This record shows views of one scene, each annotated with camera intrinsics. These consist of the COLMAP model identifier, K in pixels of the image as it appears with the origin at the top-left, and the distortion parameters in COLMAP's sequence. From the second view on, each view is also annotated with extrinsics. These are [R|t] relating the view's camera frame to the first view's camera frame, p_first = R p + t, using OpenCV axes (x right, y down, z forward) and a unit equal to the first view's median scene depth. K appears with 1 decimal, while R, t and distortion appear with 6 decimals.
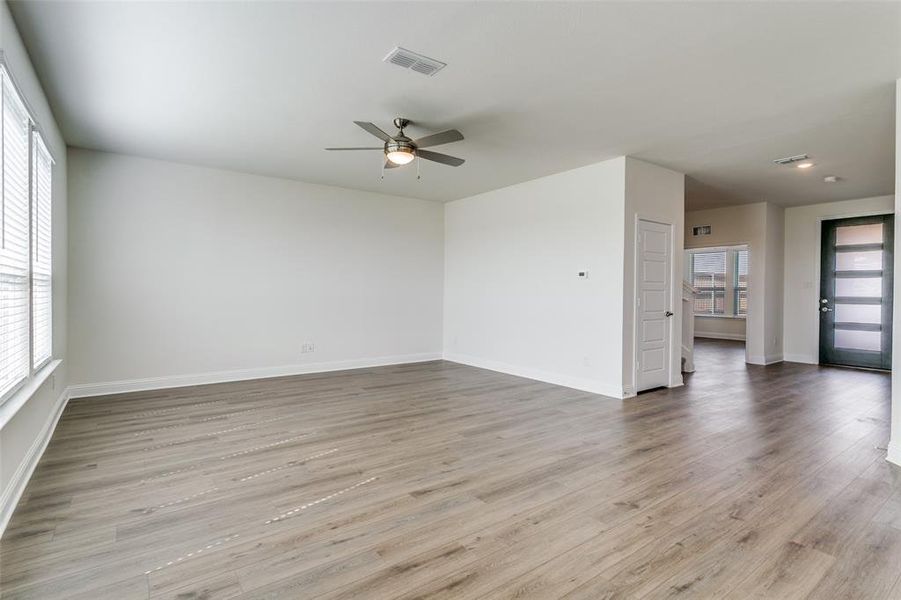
lens RADIAL K [[436.5, 0, 456.8], [0, 436.5, 291.2], [0, 0, 1]] dist [0.010760, -0.003625]
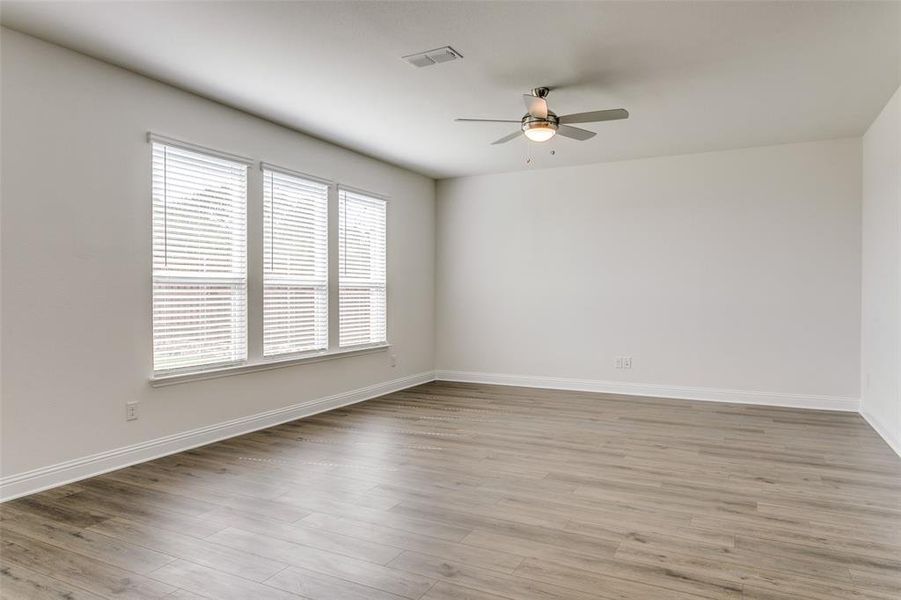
lens RADIAL K [[598.8, 0, 460.4], [0, 598.8, 301.1], [0, 0, 1]] dist [0.034291, 0.001314]
pose [[0.455035, 0.006454, -0.890450, 0.863233], [0.000822, 0.999970, 0.007668, 0.005543], [0.890473, -0.004221, 0.455016, 0.351337]]
